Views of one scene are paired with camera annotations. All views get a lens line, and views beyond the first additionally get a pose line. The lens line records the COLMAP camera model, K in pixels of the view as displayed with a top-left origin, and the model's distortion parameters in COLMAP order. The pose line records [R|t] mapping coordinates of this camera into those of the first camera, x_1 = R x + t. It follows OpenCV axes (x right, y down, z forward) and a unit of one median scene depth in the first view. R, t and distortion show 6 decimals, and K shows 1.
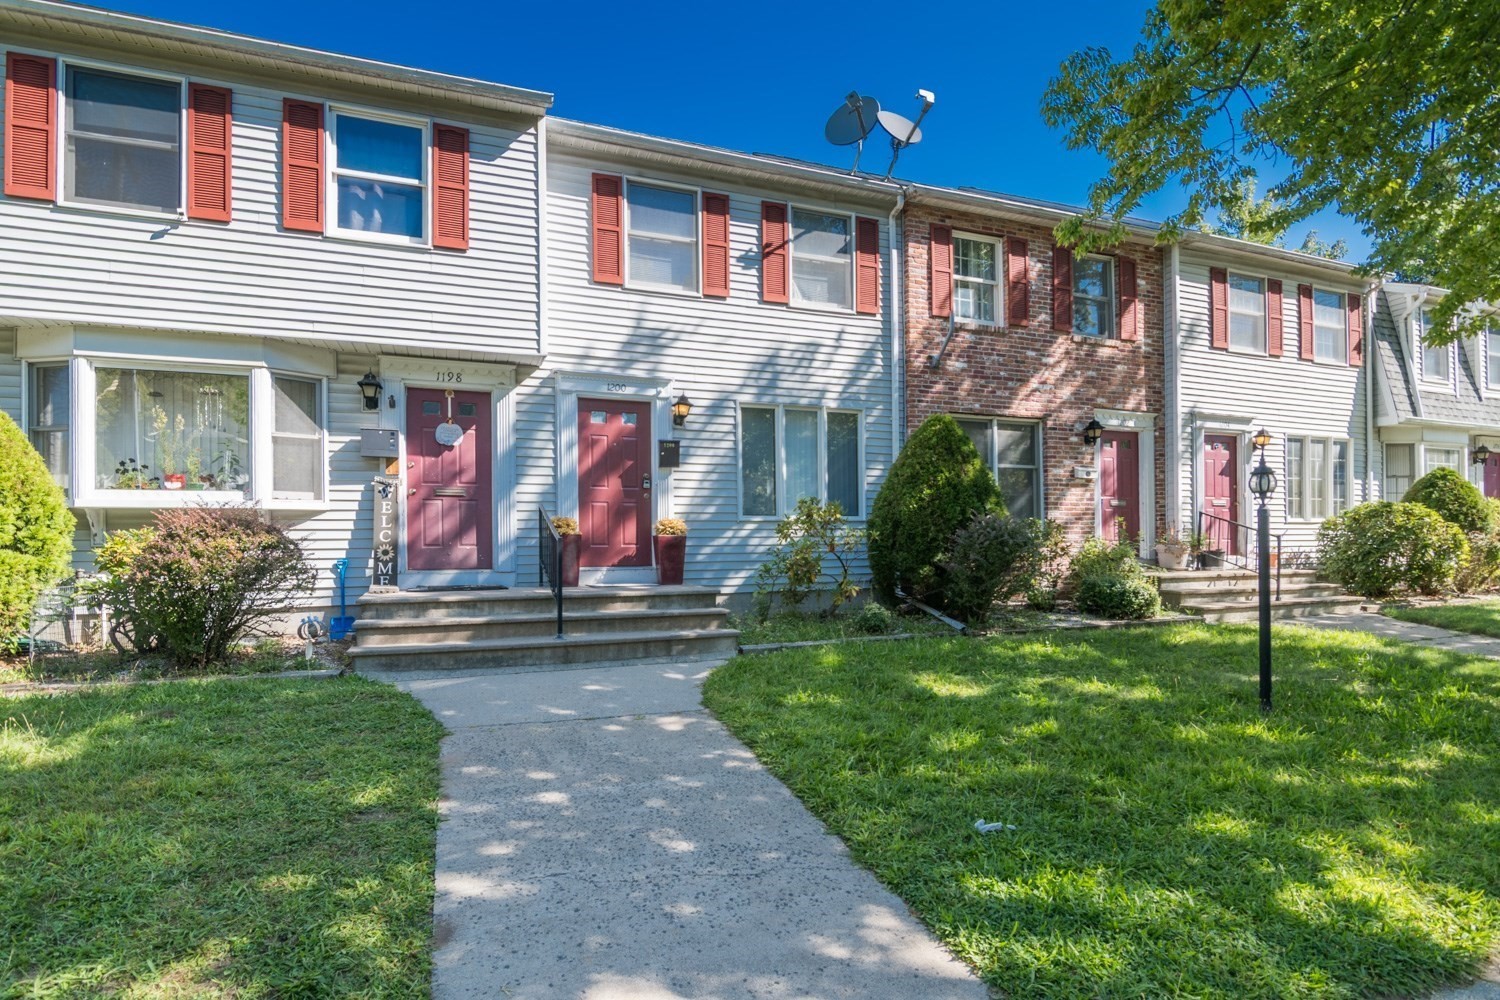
lens RADIAL K [[729.4, 0, 742.3], [0, 729.4, 510.3], [0, 0, 1]] dist [-0.012434, -0.002303]
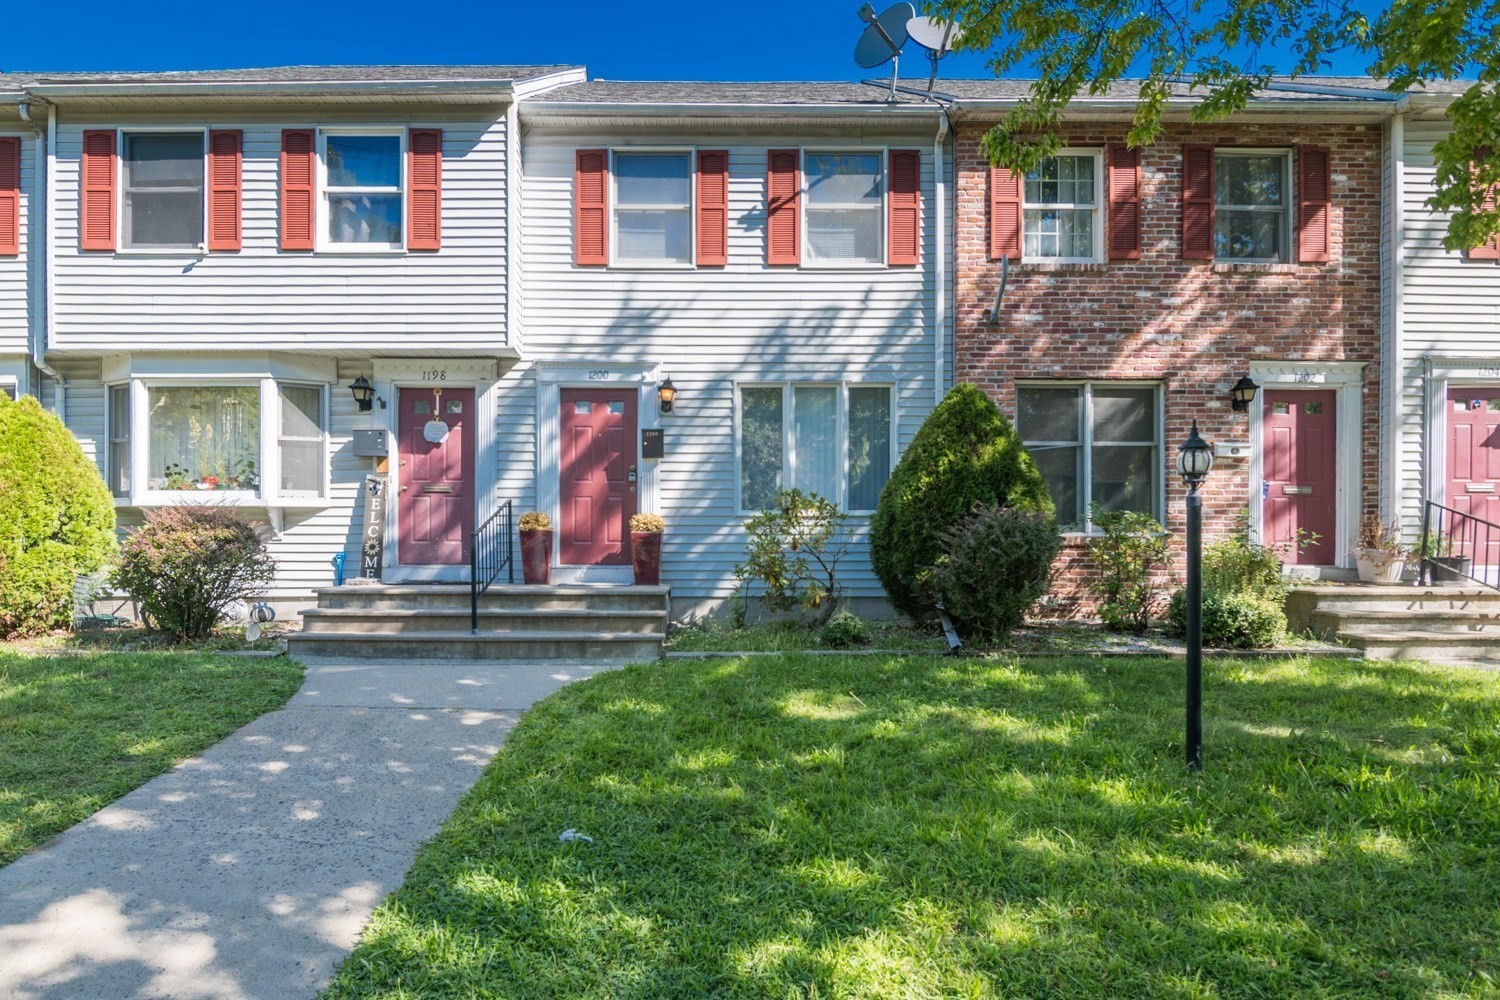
lens RADIAL K [[868.3, 0, 746.1], [0, 868.3, 514.7], [0, 0, 1]] dist [-0.013017, -0.002993]
pose [[0.938614, -0.004047, -0.344945, 0.377403], [0.007584, 0.999932, 0.008903, 0.003459], [0.344885, -0.010972, 0.938581, 0.010152]]
